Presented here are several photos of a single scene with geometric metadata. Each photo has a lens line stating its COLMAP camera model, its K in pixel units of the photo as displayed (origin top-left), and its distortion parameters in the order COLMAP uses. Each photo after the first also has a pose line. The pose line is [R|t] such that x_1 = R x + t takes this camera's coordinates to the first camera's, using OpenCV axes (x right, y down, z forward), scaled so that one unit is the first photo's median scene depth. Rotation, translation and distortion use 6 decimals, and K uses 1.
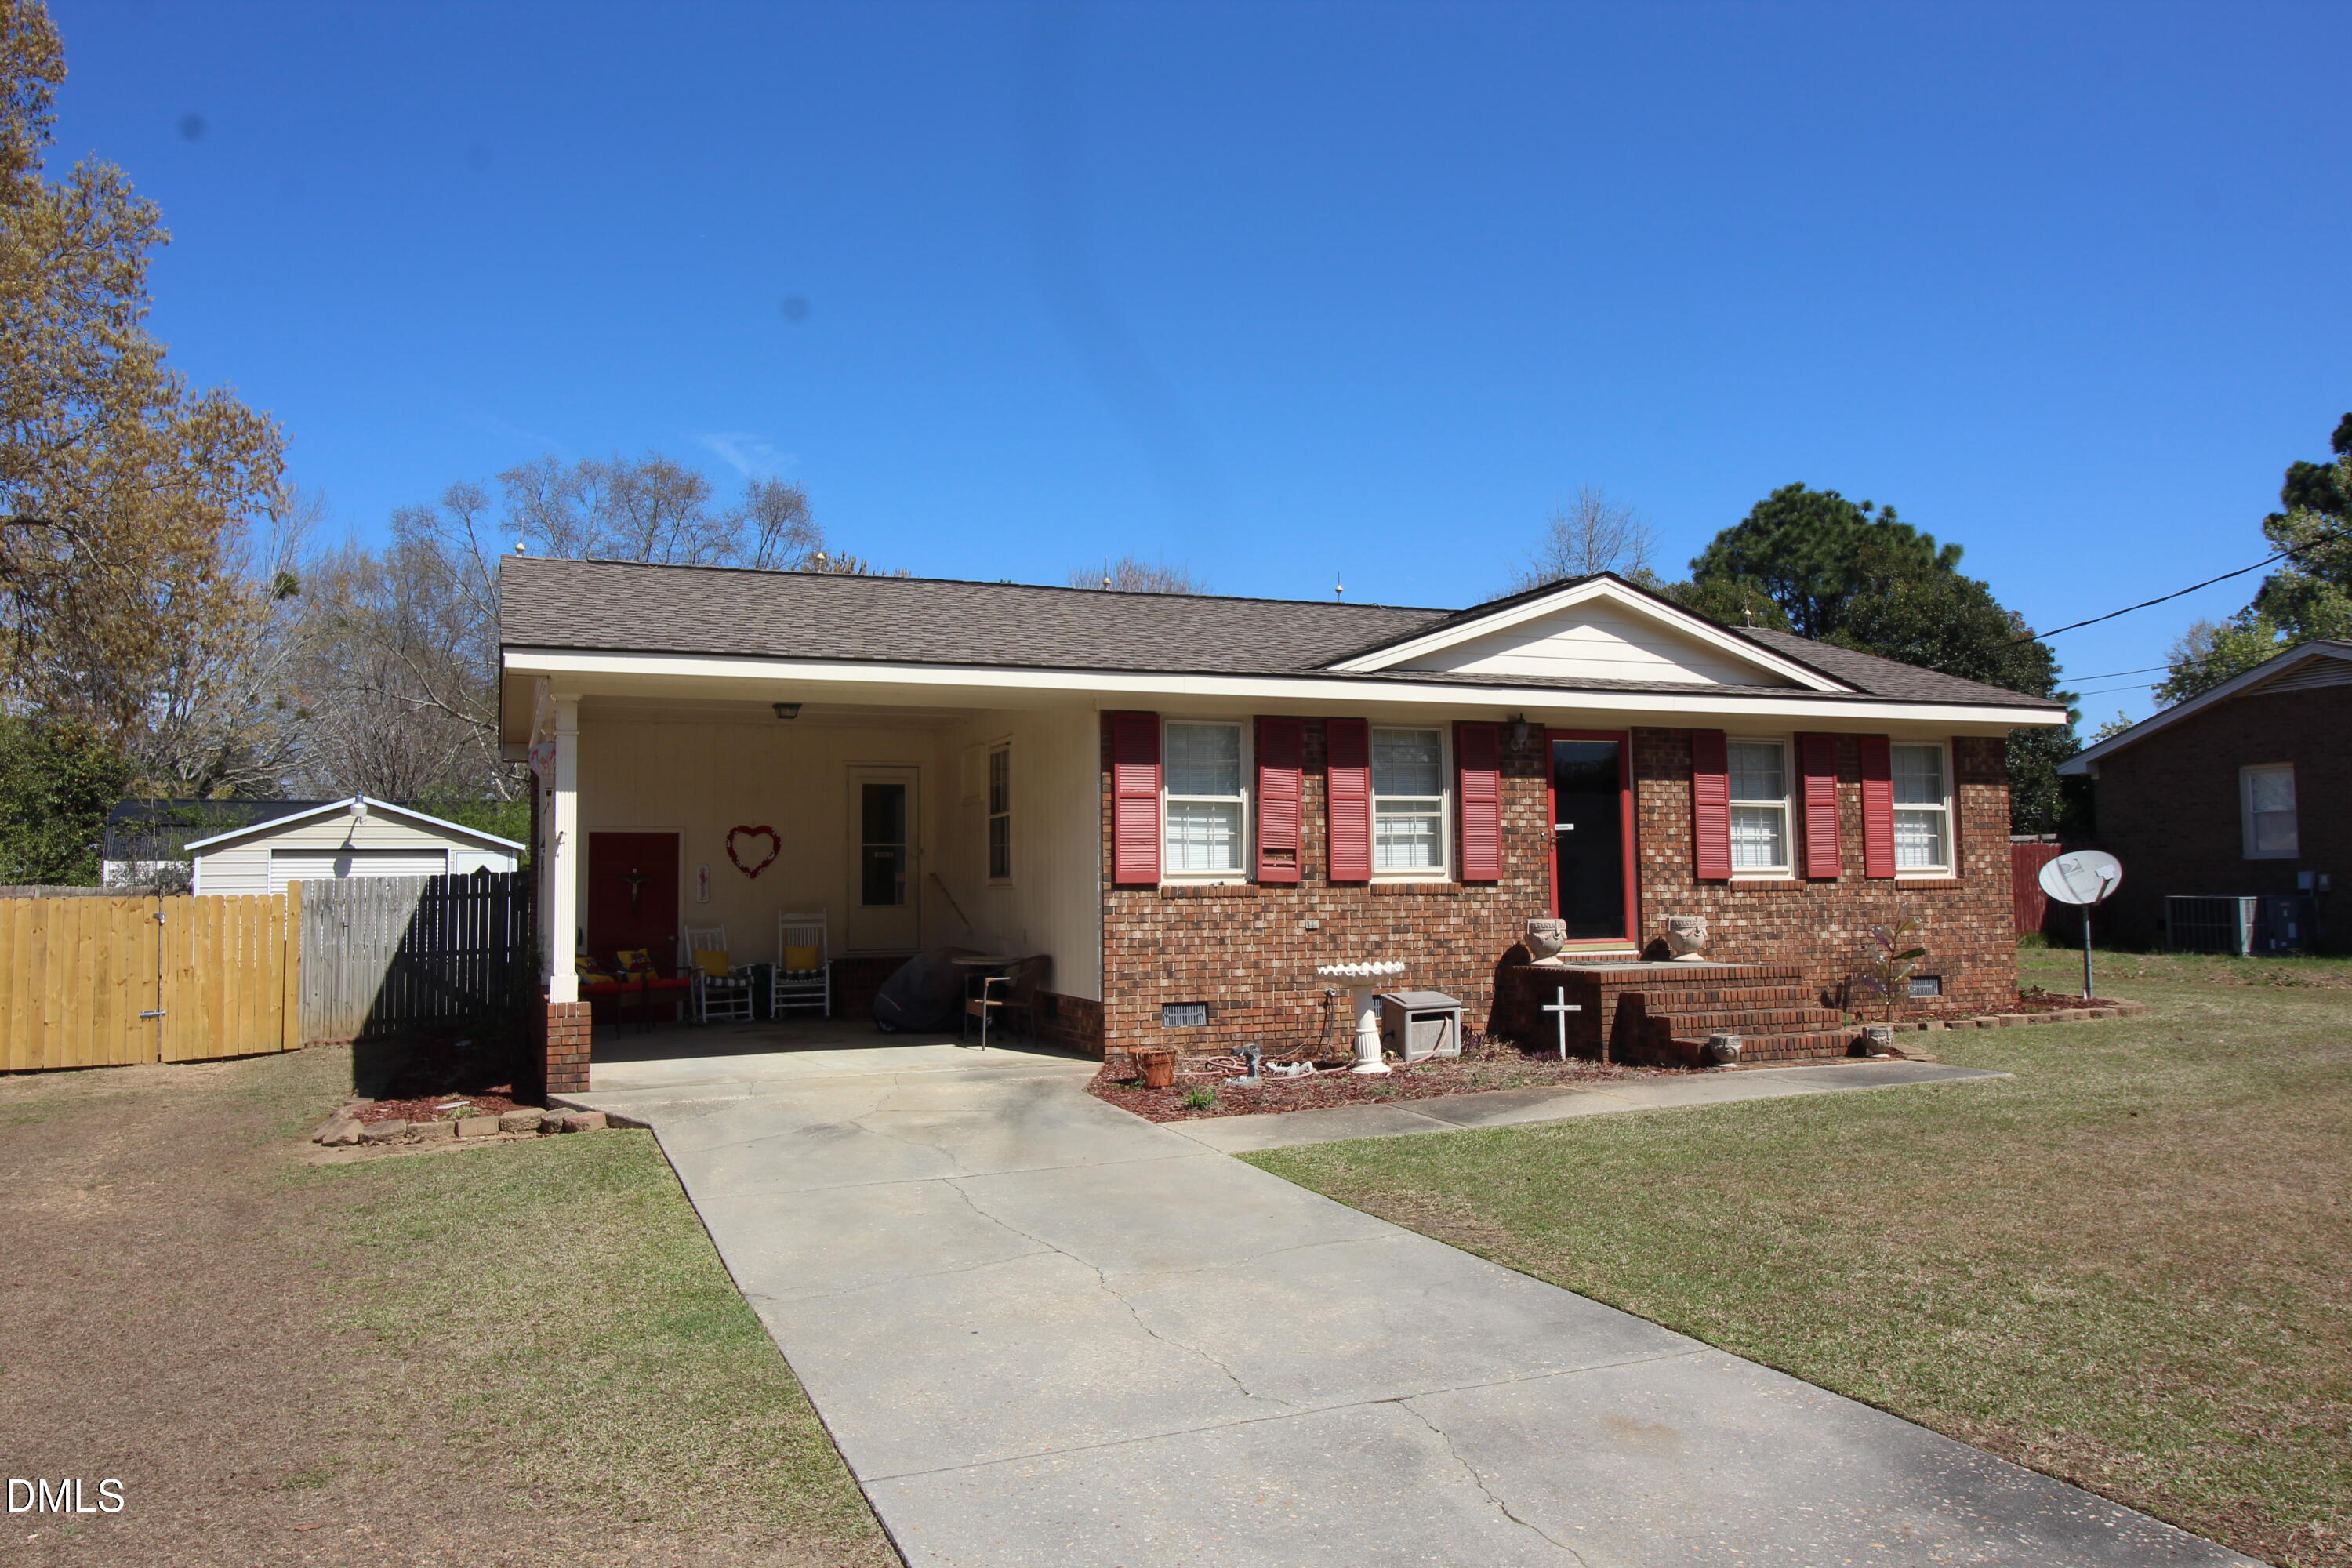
lens RADIAL K [[1653.6, 0, 1178.6], [0, 1653.6, 786.0], [0, 0, 1]] dist [0.012123, -0.001939]
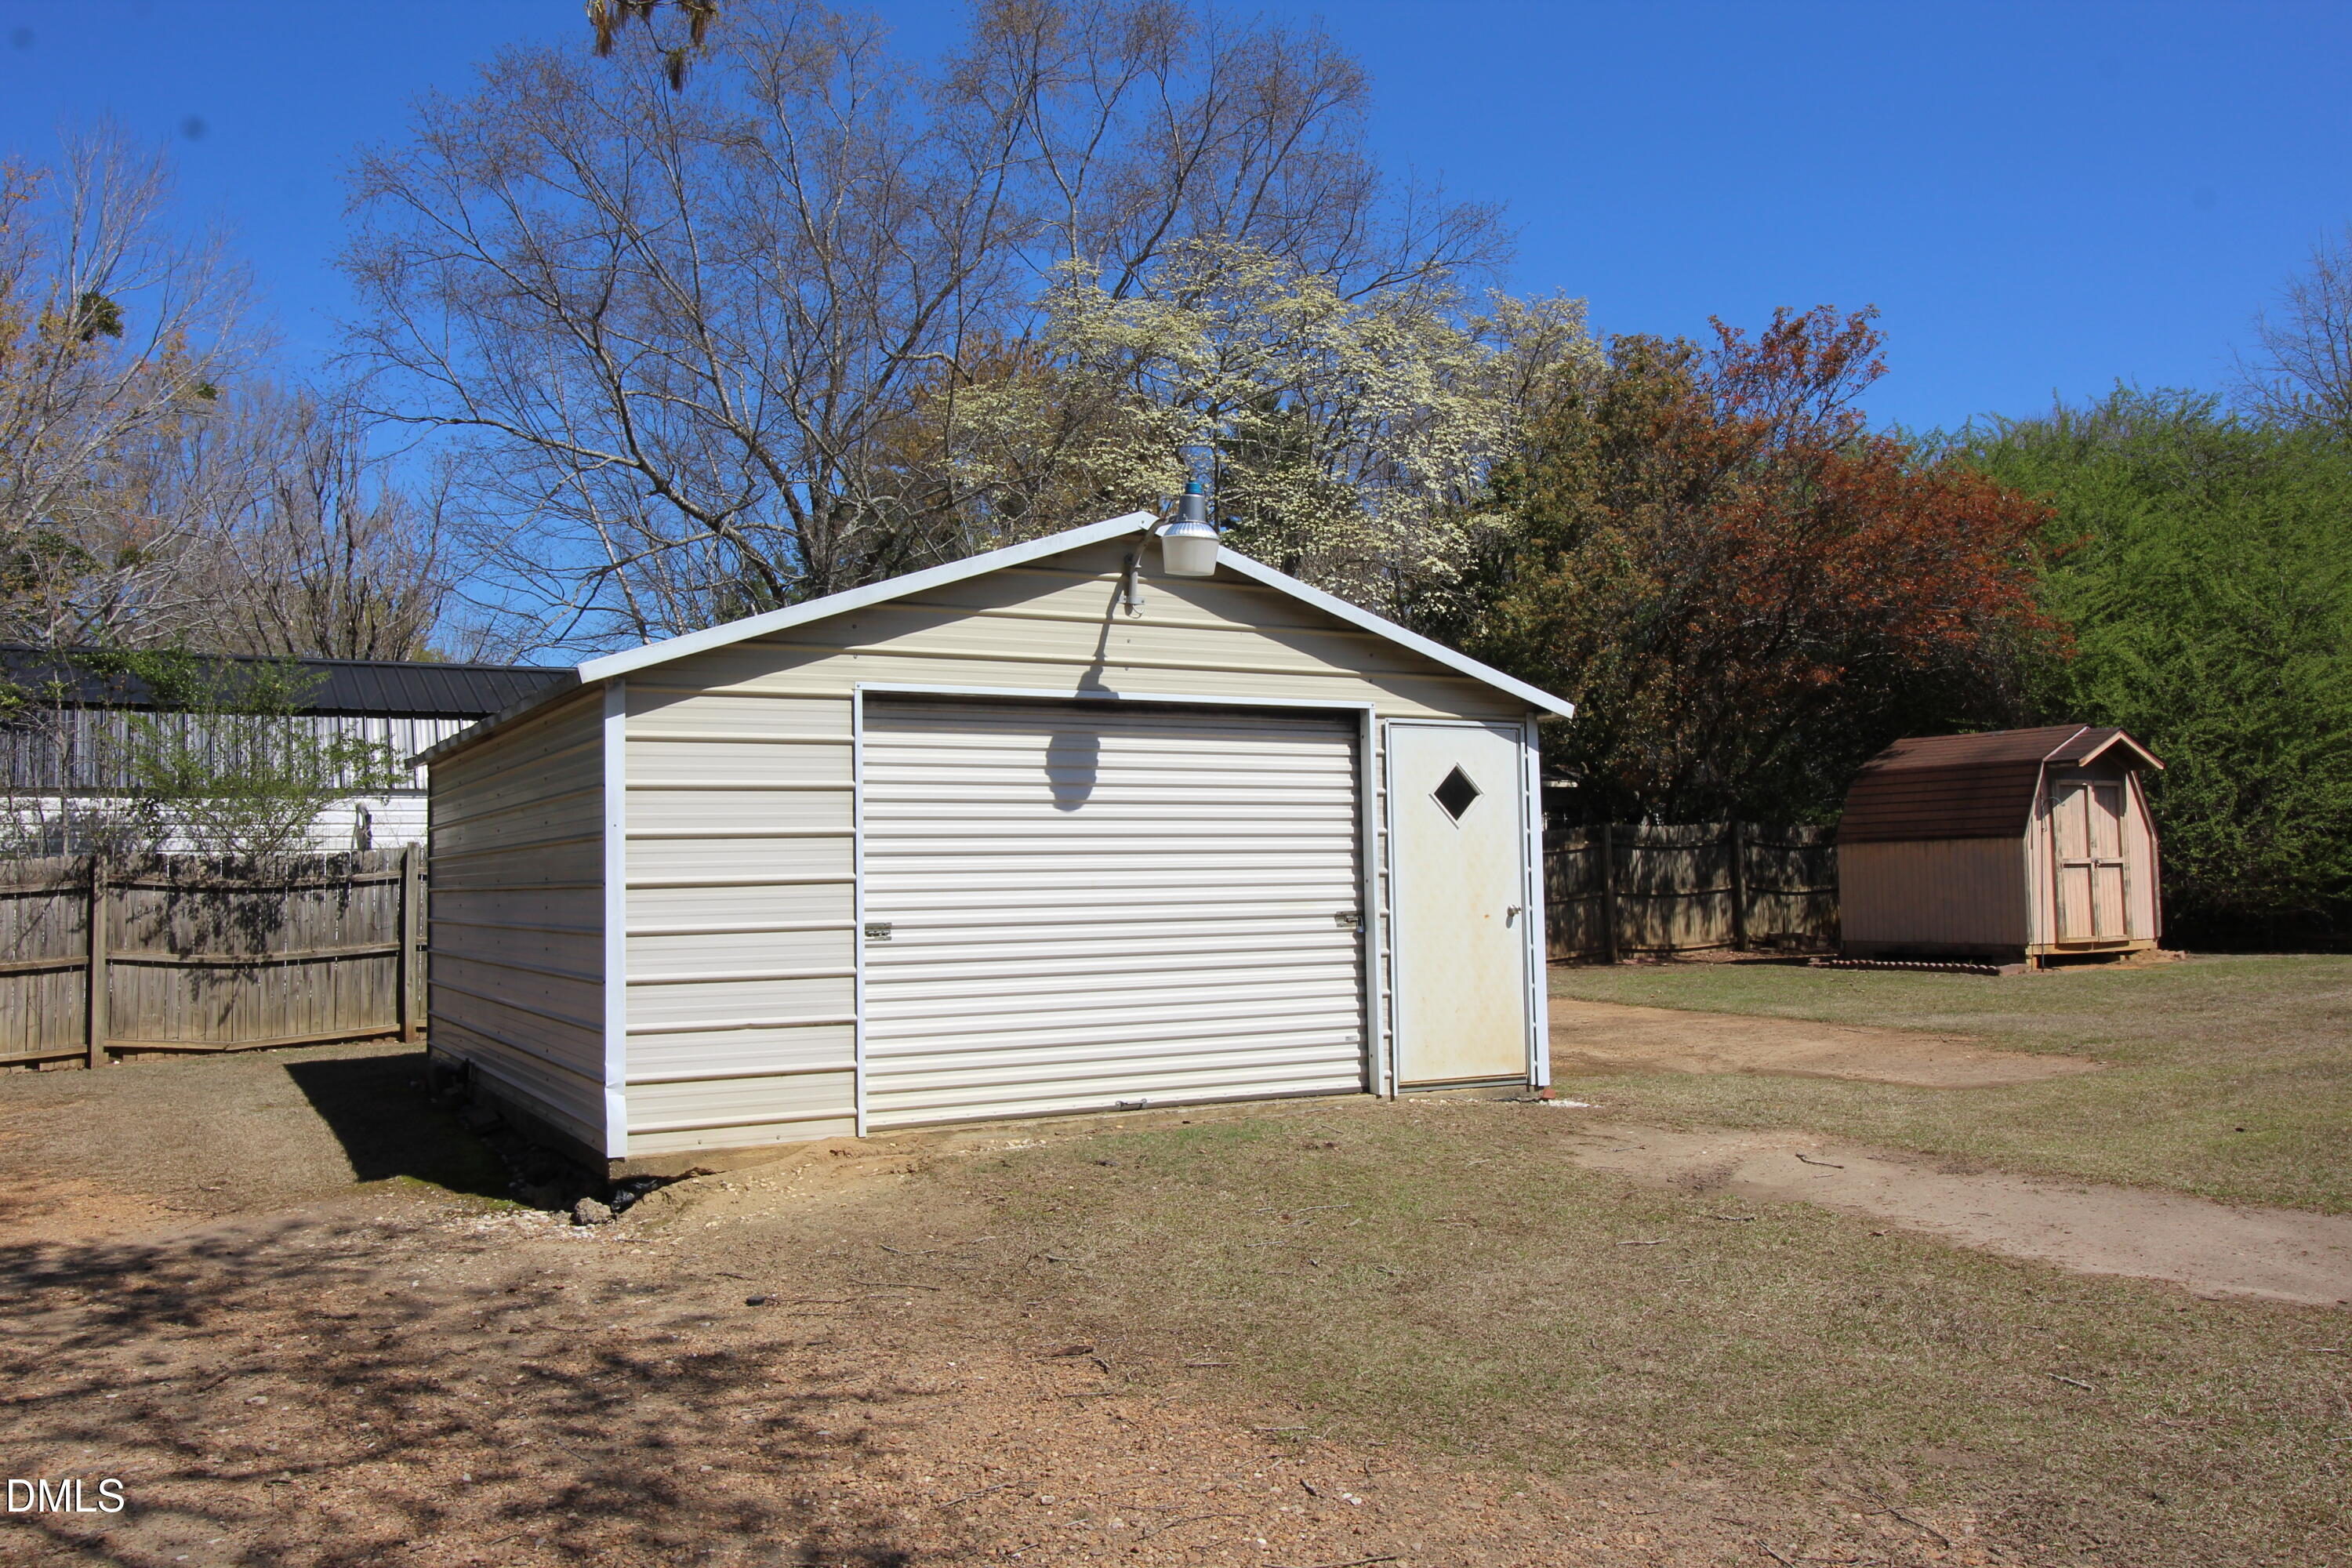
lens RADIAL K [[1883.1, 0, 1176.8], [0, 1883.1, 780.7], [0, 0, 1]] dist [0.027058, -0.004738]
pose [[0.992685, 0.000861, 0.120729, -1.054797], [-0.001635, 0.999979, 0.006317, 0.098976], [-0.120721, -0.006468, 0.992665, 1.375519]]
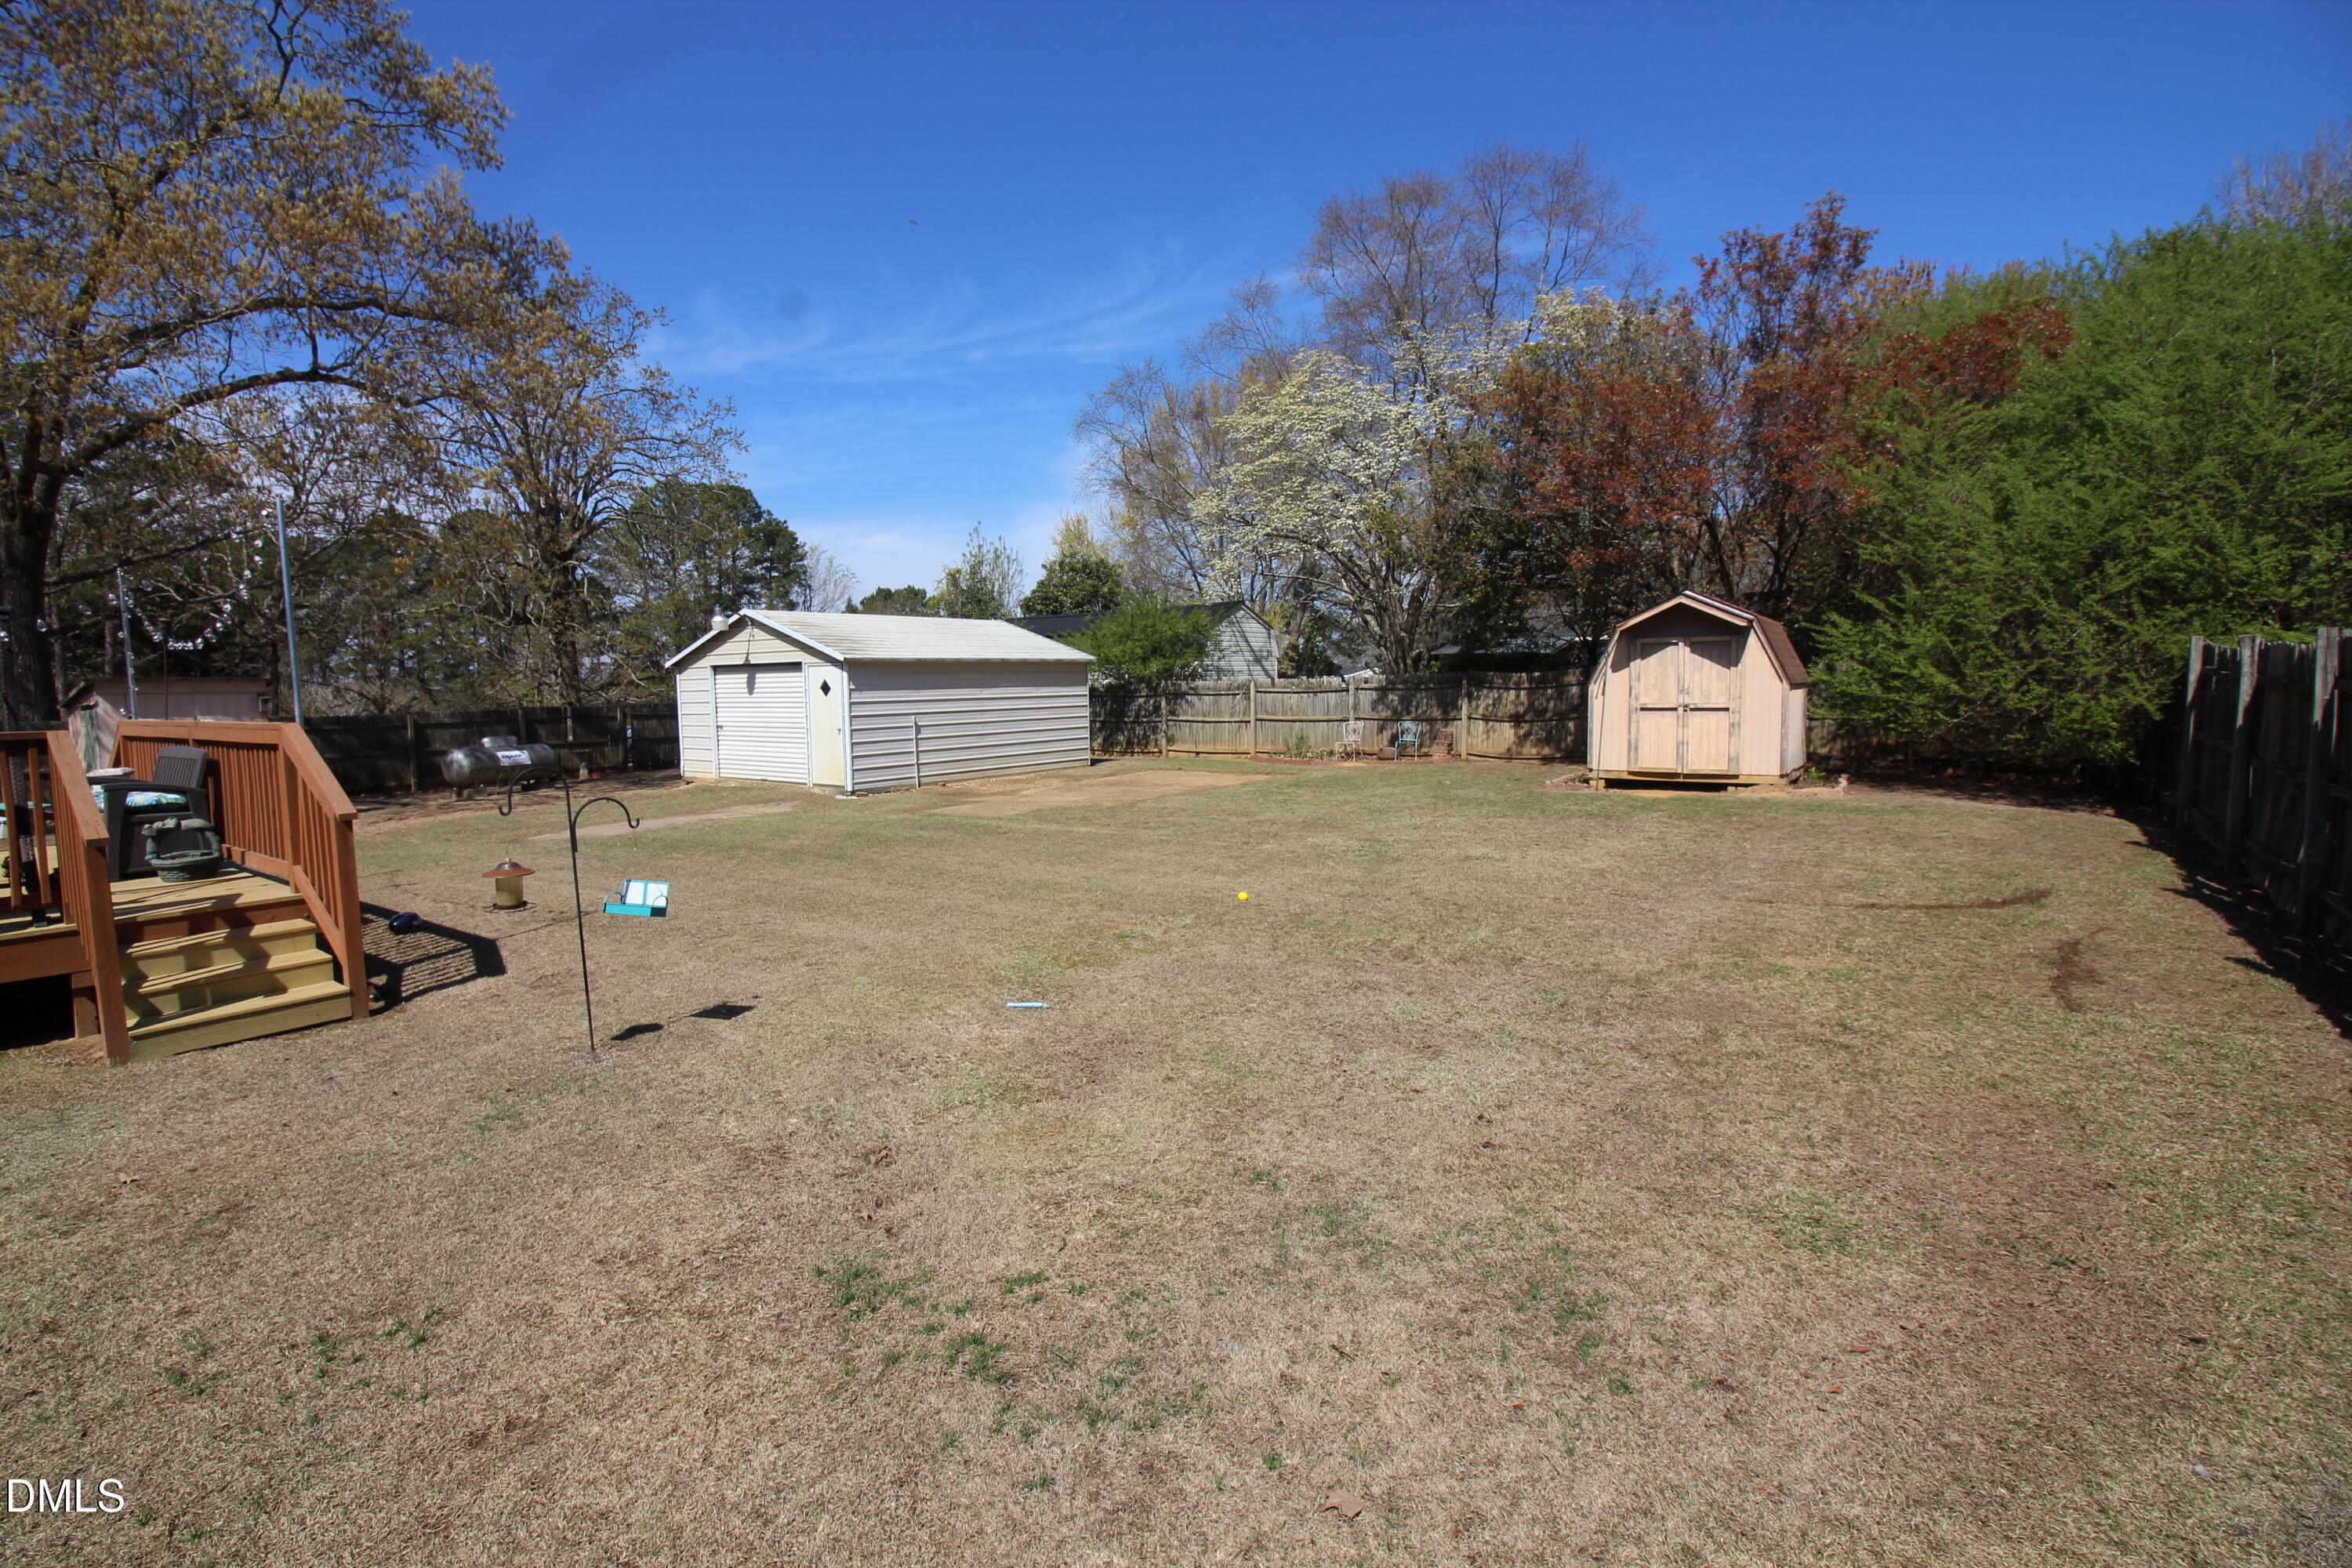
lens RADIAL K [[1081.8, 0, 1174.4], [0, 1081.8, 778.6], [0, 0, 1]] dist [-0.002094, -0.000247]
pose [[0.510540, 0.079010, -0.856216, 0.347142], [0.063504, 0.989585, 0.129183, 0.077091], [0.857506, -0.120326, 0.500205, 1.784308]]
